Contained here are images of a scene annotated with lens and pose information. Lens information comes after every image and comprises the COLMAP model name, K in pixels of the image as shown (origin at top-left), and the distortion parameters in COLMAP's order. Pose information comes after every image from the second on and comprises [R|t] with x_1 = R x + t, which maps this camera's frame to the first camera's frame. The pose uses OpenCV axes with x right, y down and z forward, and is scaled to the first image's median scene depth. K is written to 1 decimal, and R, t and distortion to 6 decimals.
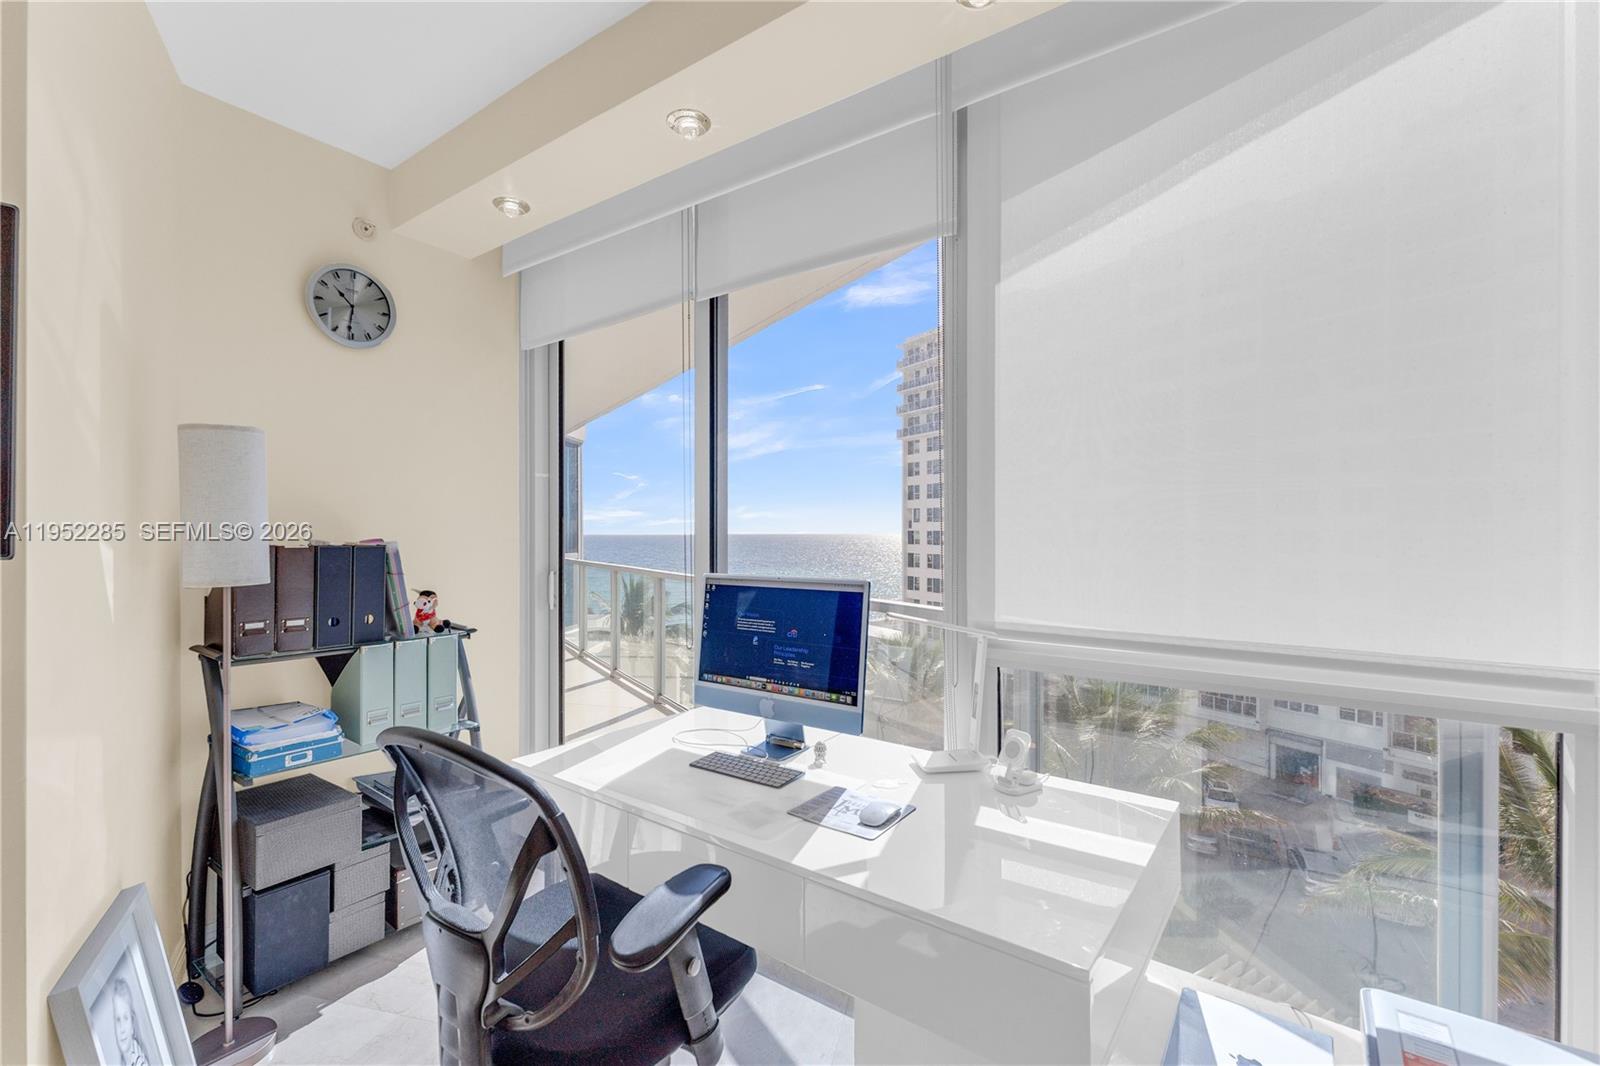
lens RADIAL K [[683.9, 0, 800.0], [0, 683.9, 533.0], [0, 0, 1]] dist [0.000878, 0.000009]
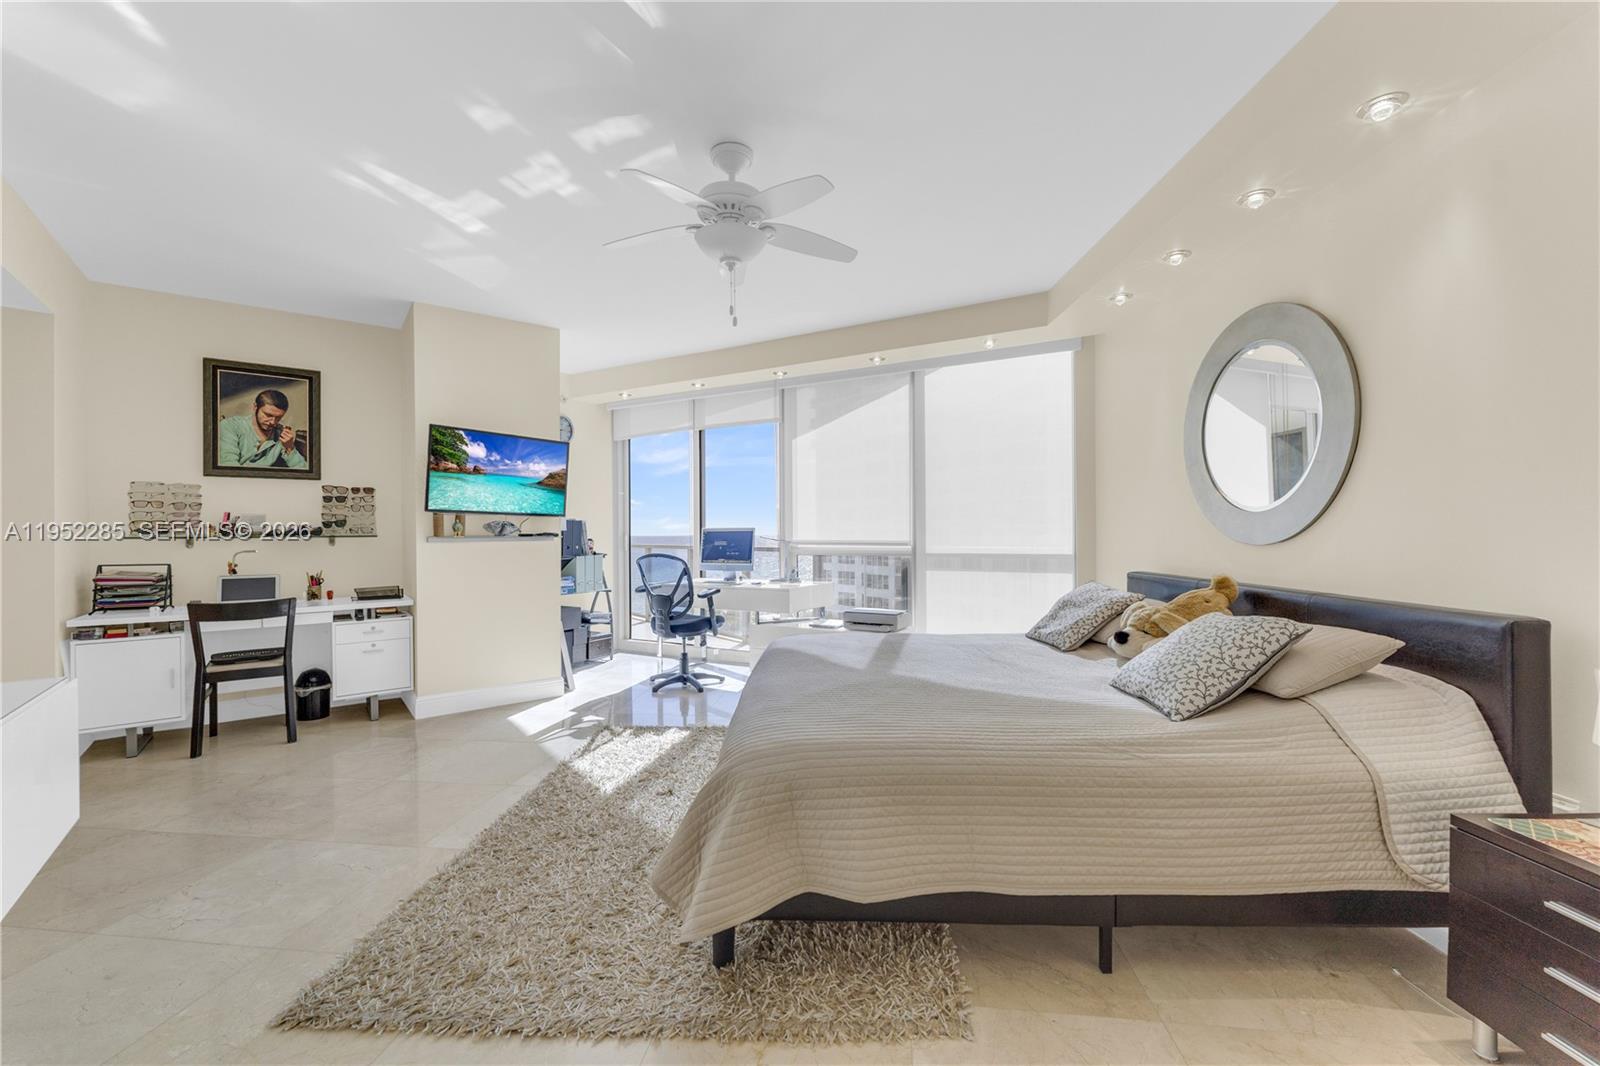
lens RADIAL K [[683.9, 0, 800.0], [0, 683.9, 533.0], [0, 0, 1]] dist [0.000878, 0.000009]
pose [[0.994086, -0.001272, 0.108590, -0.042249], [0.002021, 0.999975, -0.006787, 0.105983], [-0.108579, 0.006966, 0.994063, -2.220774]]
